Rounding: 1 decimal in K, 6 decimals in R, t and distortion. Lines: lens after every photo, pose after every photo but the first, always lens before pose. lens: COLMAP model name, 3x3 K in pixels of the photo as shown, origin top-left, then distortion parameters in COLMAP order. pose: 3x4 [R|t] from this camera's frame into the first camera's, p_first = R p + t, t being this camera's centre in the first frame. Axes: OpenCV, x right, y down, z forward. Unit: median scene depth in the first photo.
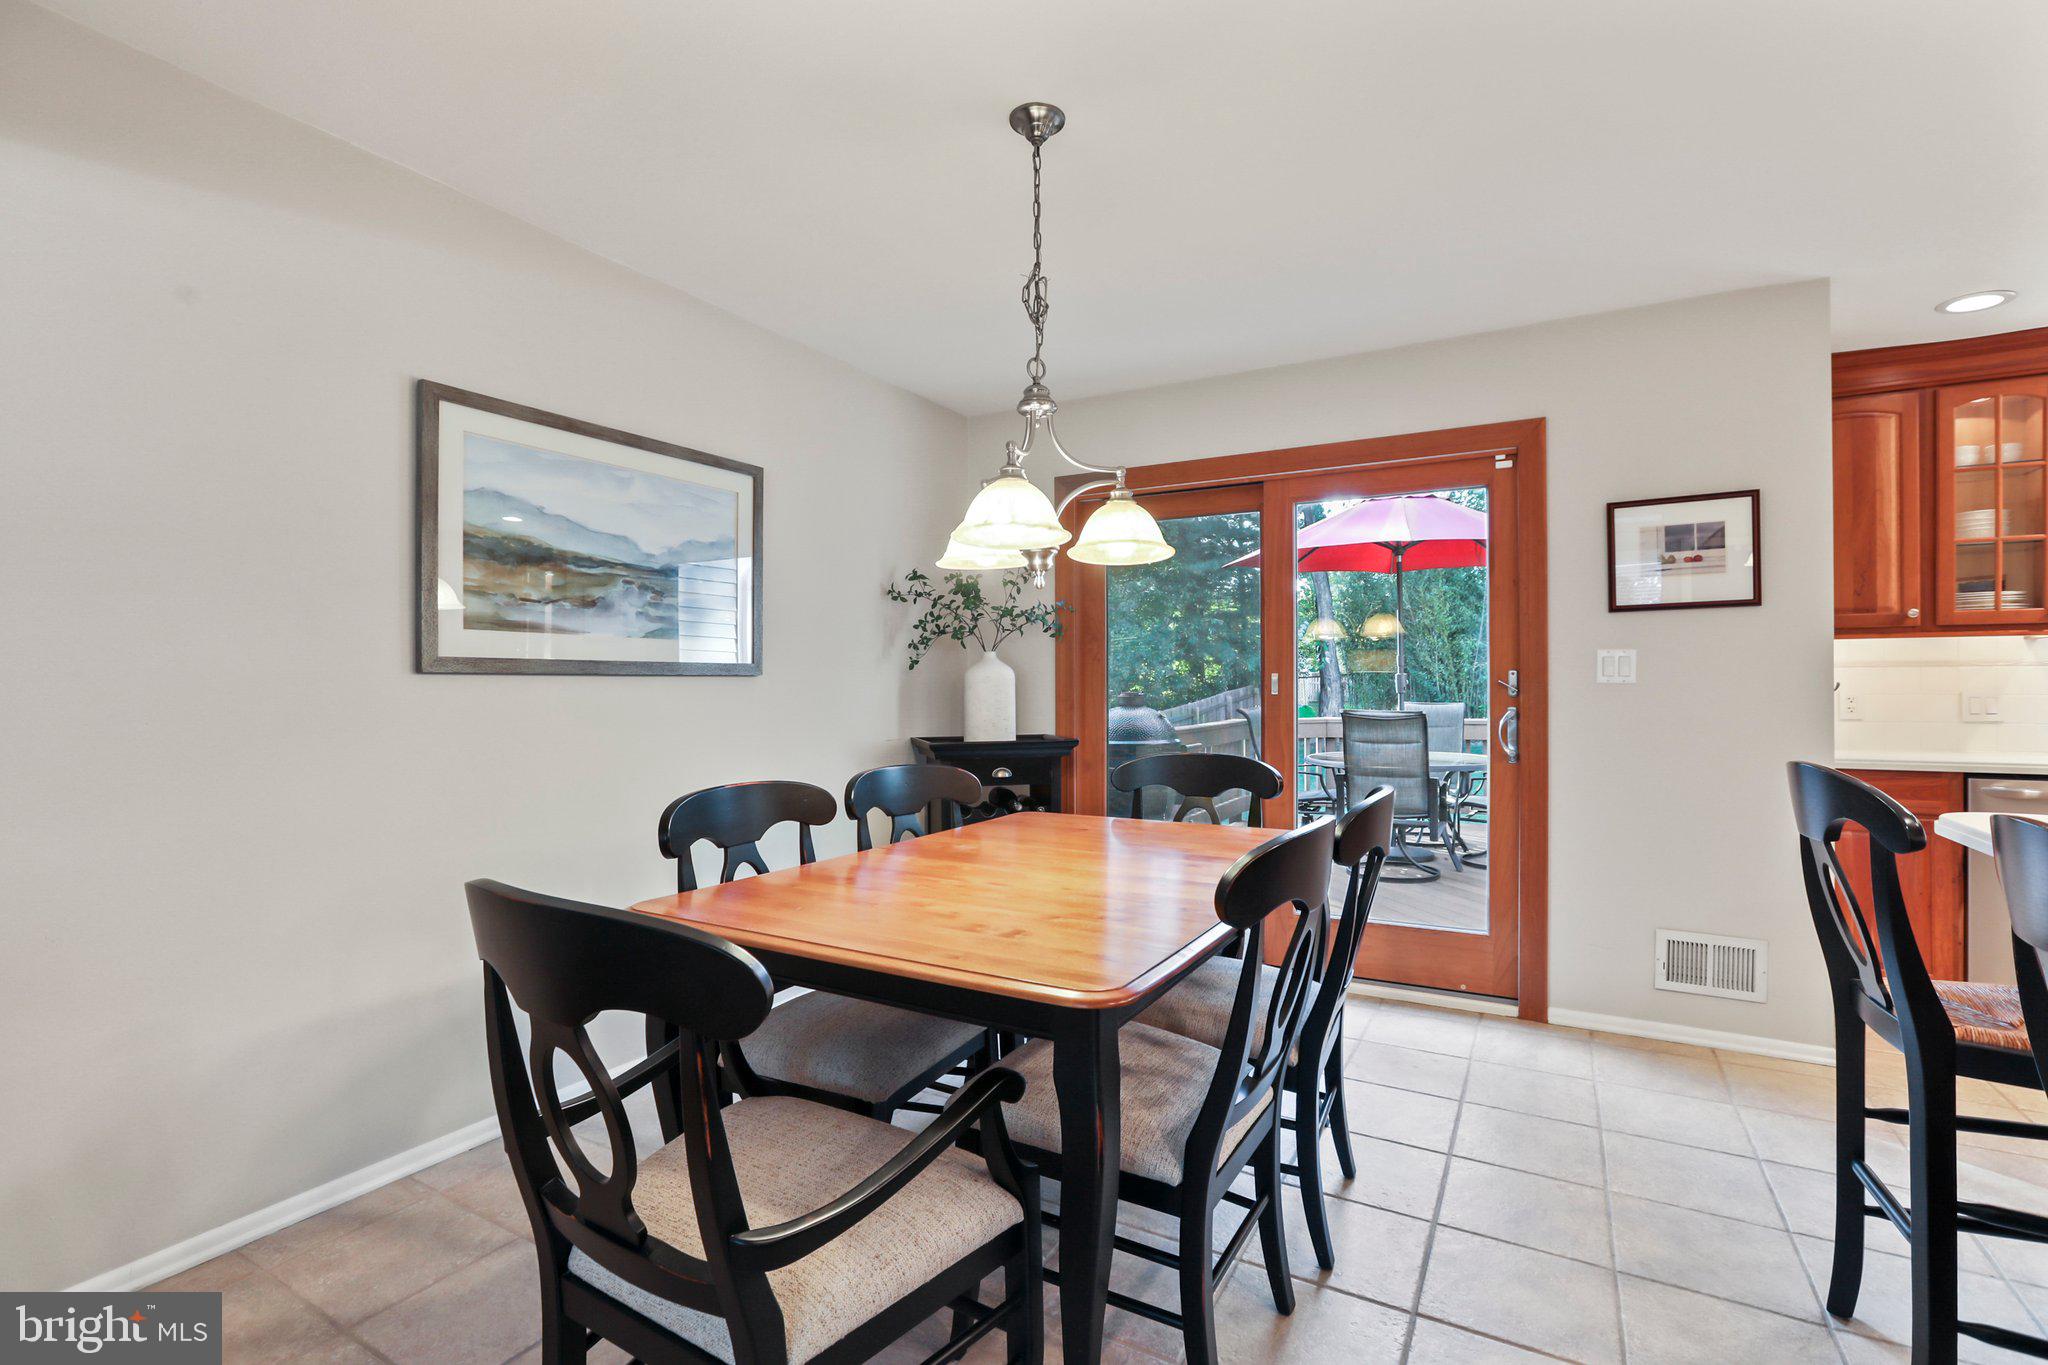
lens RADIAL K [[913.5, 0, 1024.0], [0, 913.5, 682.5], [0, 0, 1]] dist [-0.042348, 0.000339]
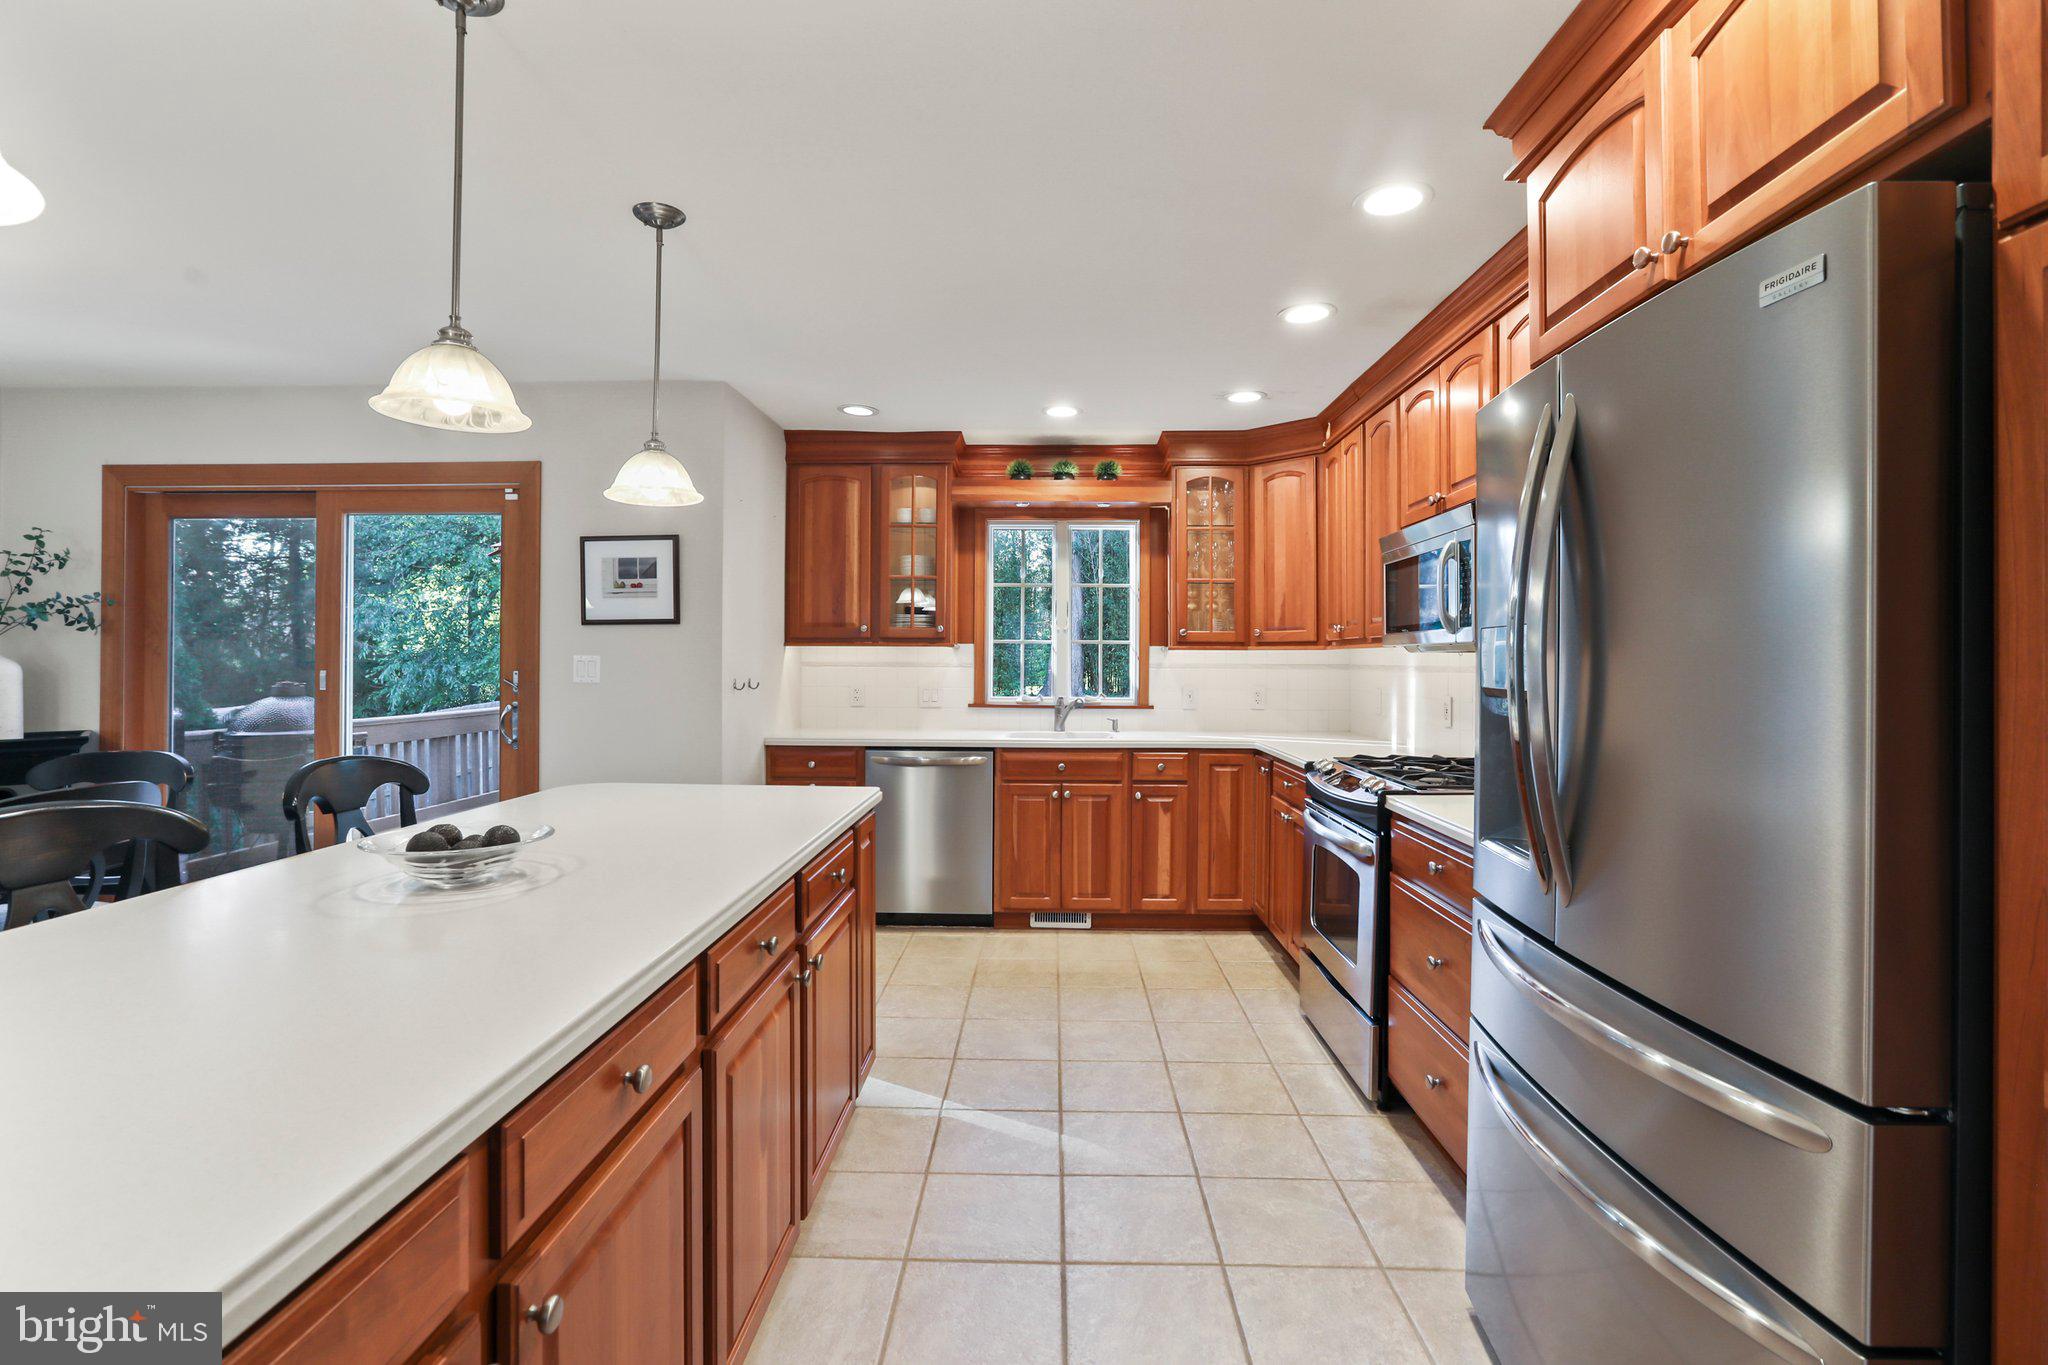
lens RADIAL K [[922.8, 0, 1021.1], [0, 922.8, 658.9], [0, 0, 1]] dist [0.000325, 0.000590]
pose [[0.896315, 0.007597, 0.443353, 0.602457], [-0.008210, 0.999966, -0.000536, -0.033727], [-0.443342, -0.003159, 0.896347, -0.394599]]
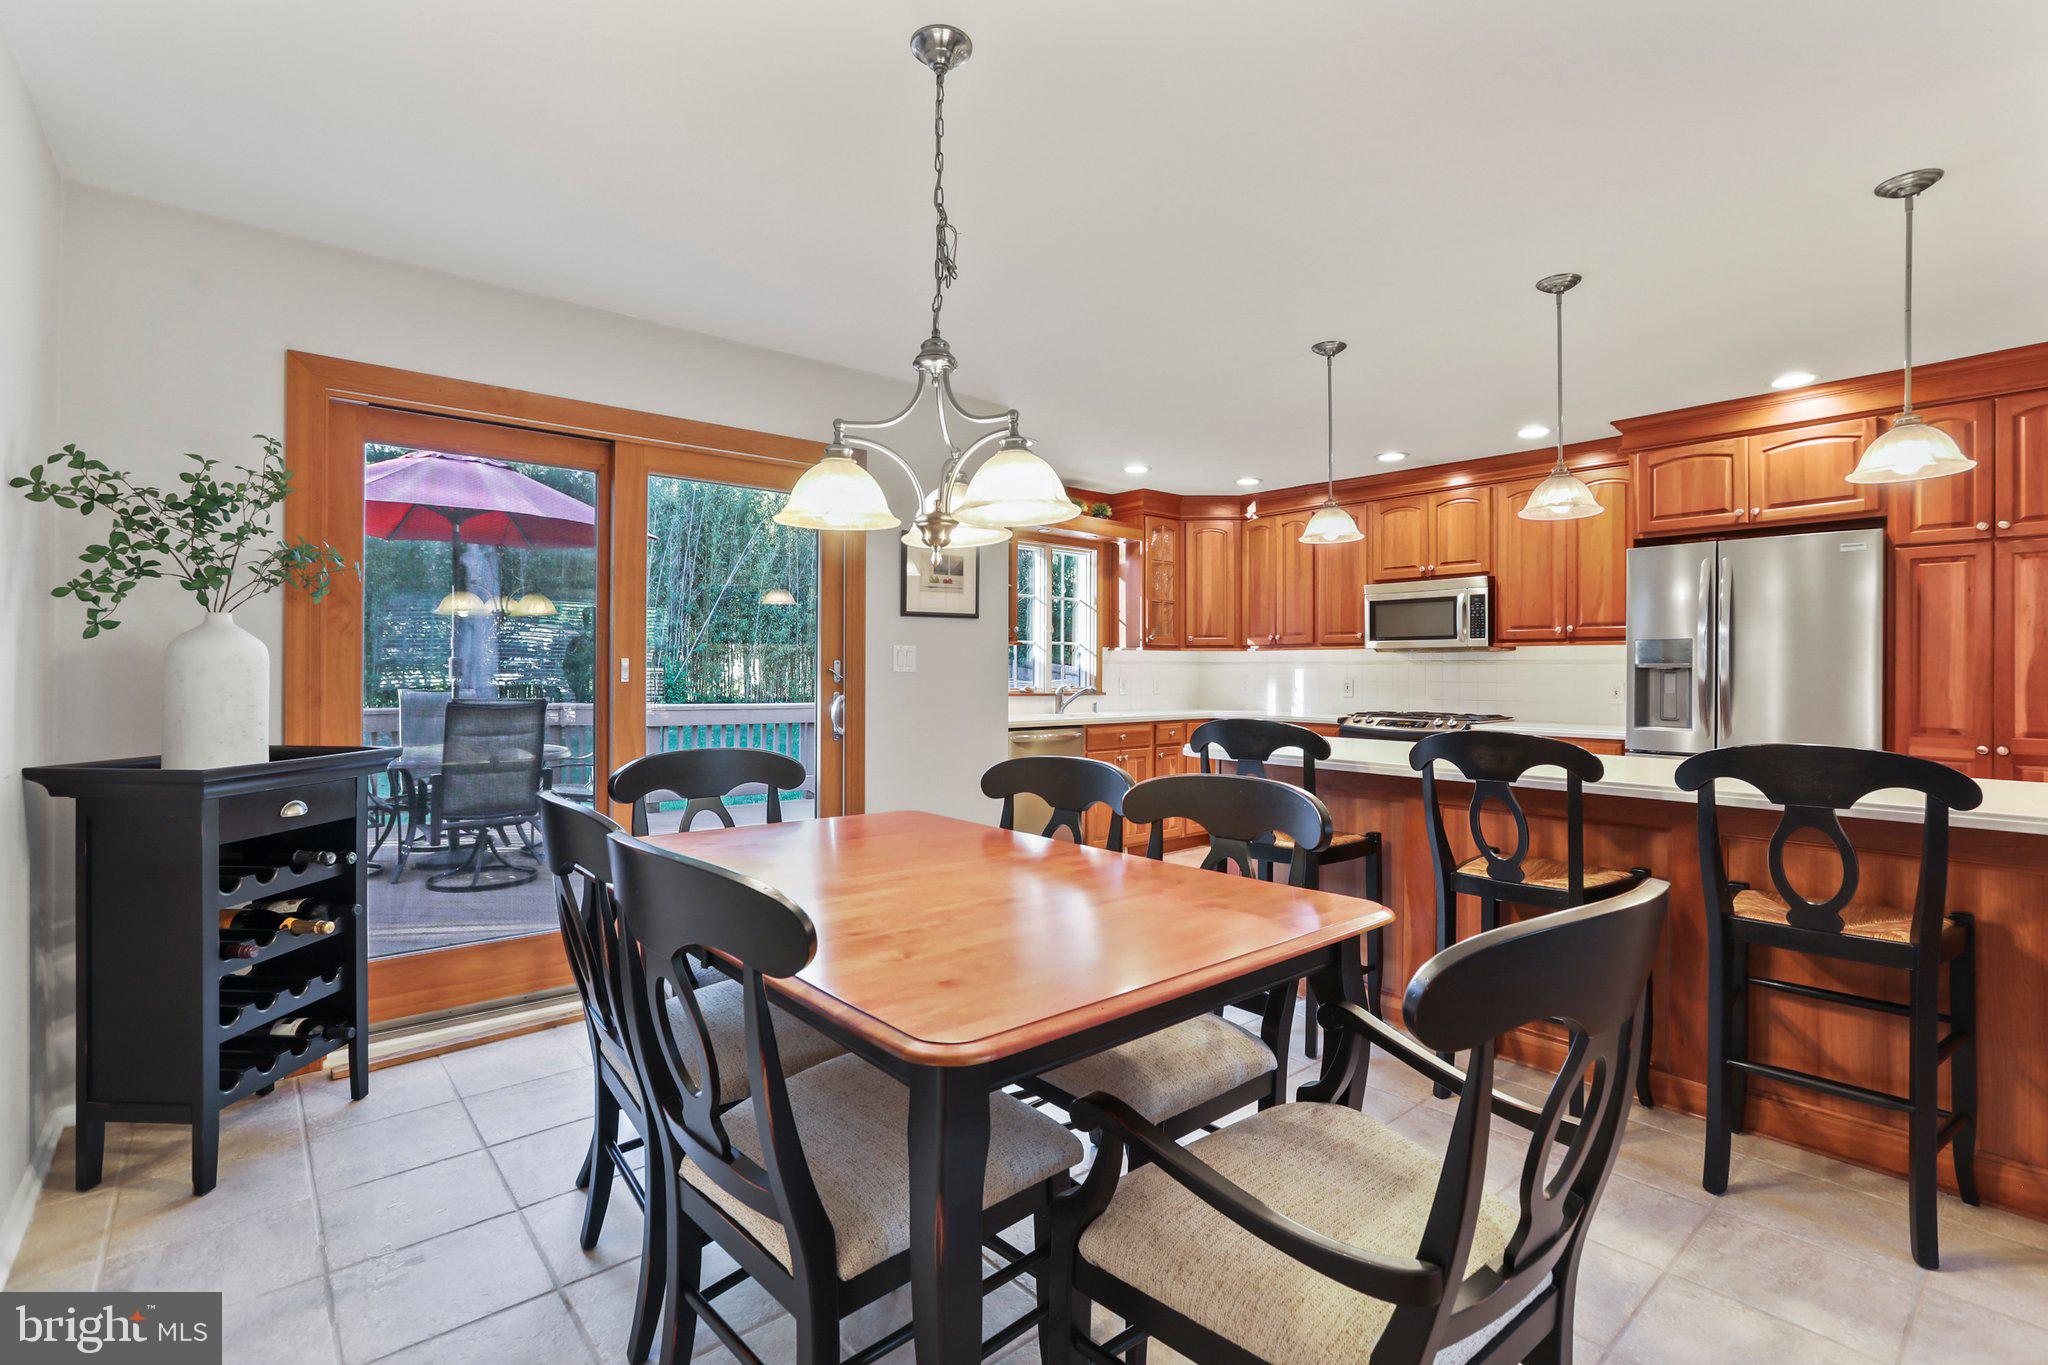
lens RADIAL K [[922.8, 0, 1021.1], [0, 922.8, 658.9], [0, 0, 1]] dist [0.000325, 0.000590]
pose [[0.356951, 0.019006, 0.933930, -0.493407], [-0.005153, 0.999818, -0.018377, 0.006379], [-0.934109, 0.001747, 0.356984, 0.350907]]
